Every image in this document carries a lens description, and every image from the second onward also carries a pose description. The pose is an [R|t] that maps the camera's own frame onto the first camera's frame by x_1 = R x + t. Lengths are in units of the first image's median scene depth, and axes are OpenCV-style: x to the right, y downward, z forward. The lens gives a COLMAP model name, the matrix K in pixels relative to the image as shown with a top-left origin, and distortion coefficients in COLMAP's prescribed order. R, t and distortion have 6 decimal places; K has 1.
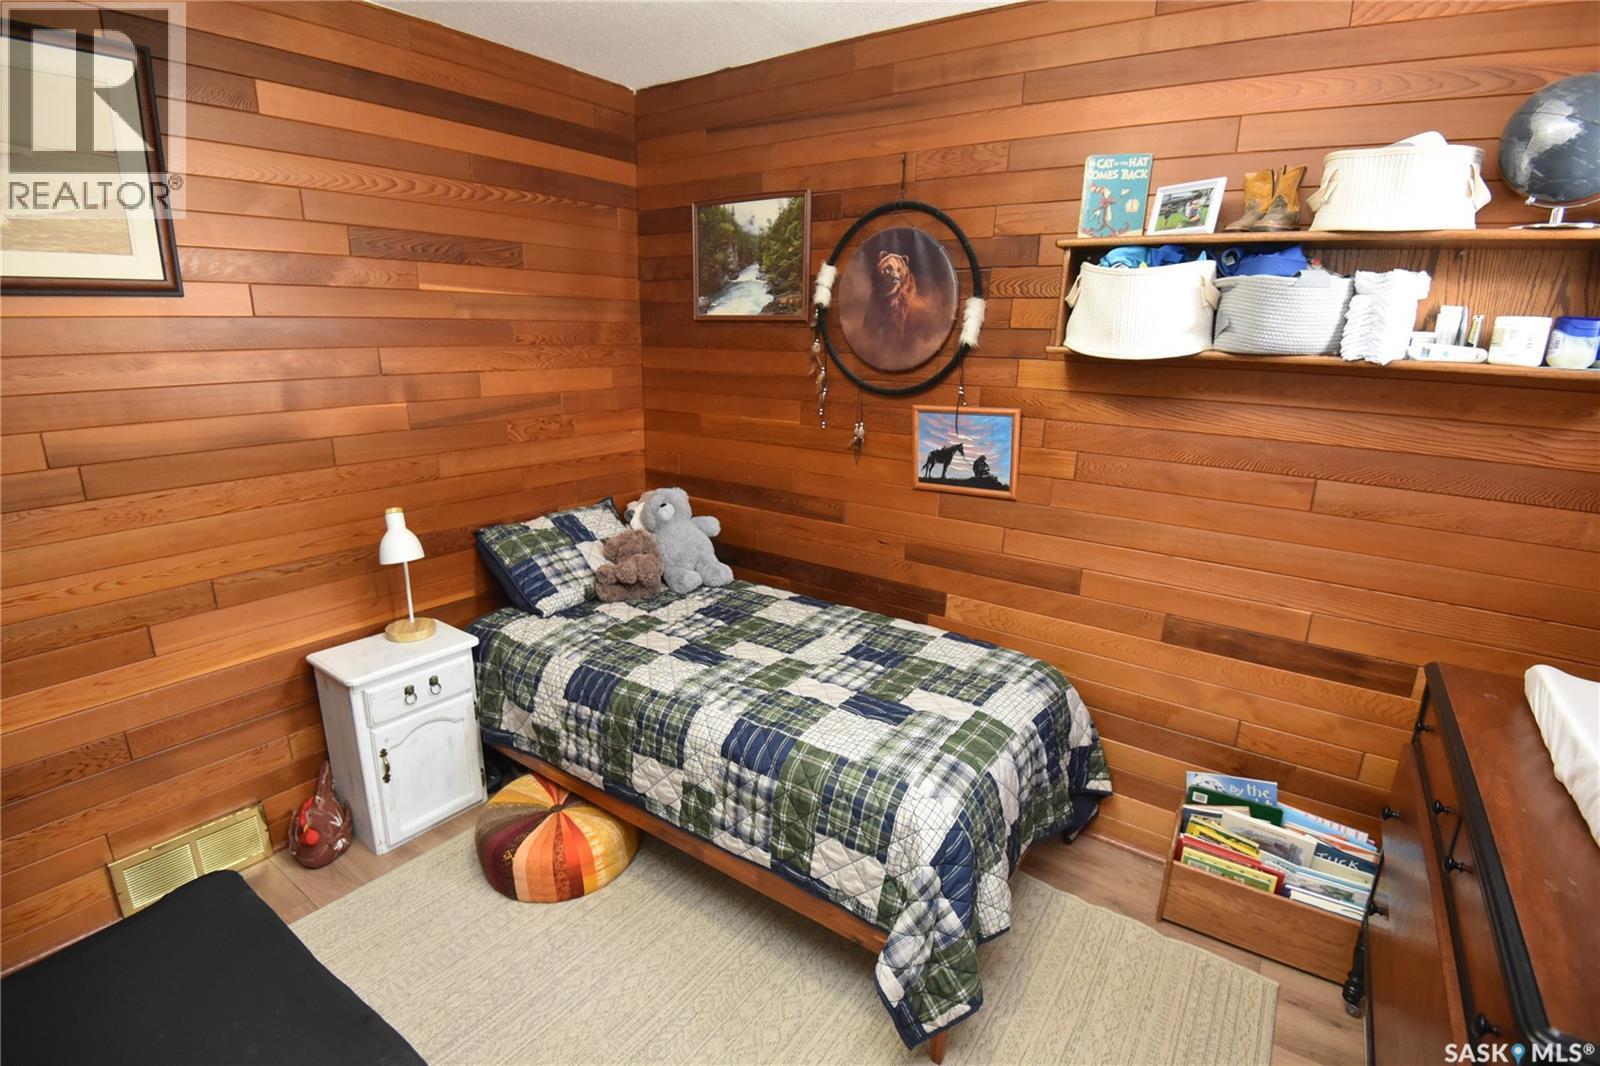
lens RADIAL K [[744.1, 0, 800.0], [0, 744.1, 533.0], [0, 0, 1]] dist [0.002199, -0.041067]
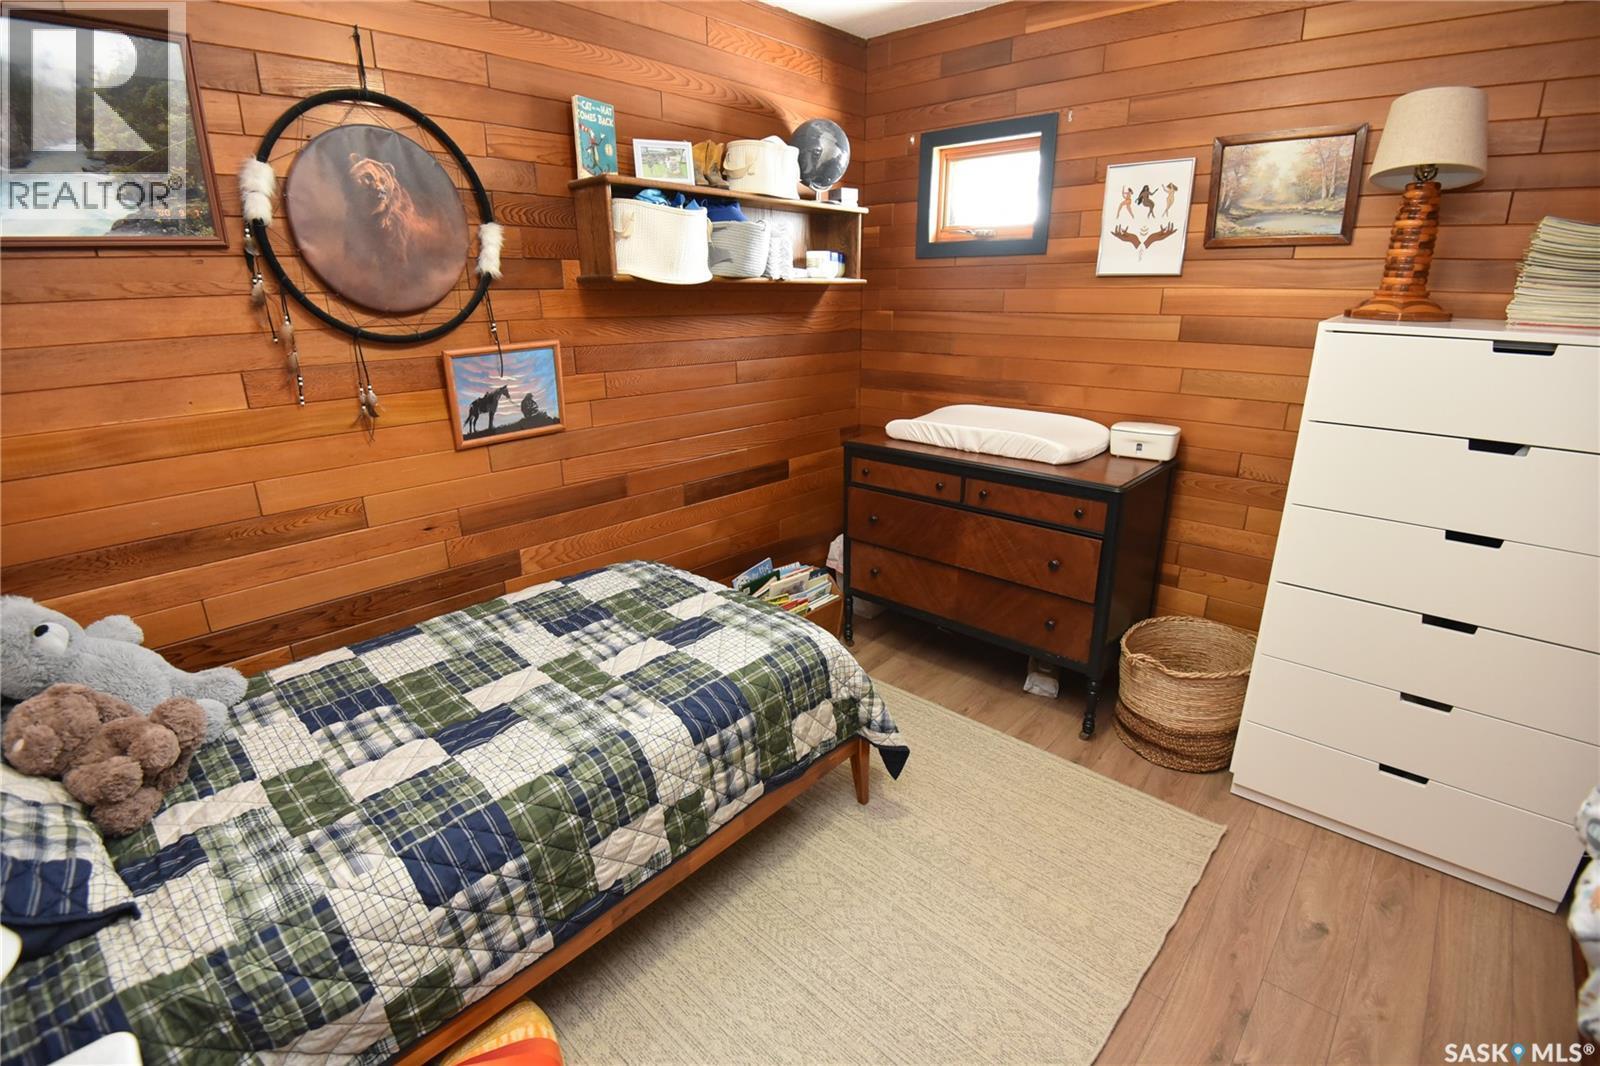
lens RADIAL K [[744.1, 0, 800.0], [0, 744.1, 533.0], [0, 0, 1]] dist [0.002199, -0.041067]
pose [[0.117924, -0.332548, 0.935685, -0.670096], [0.254479, 0.920914, 0.295226, -0.132559], [-0.959862, 0.203298, 0.193224, 0.515134]]
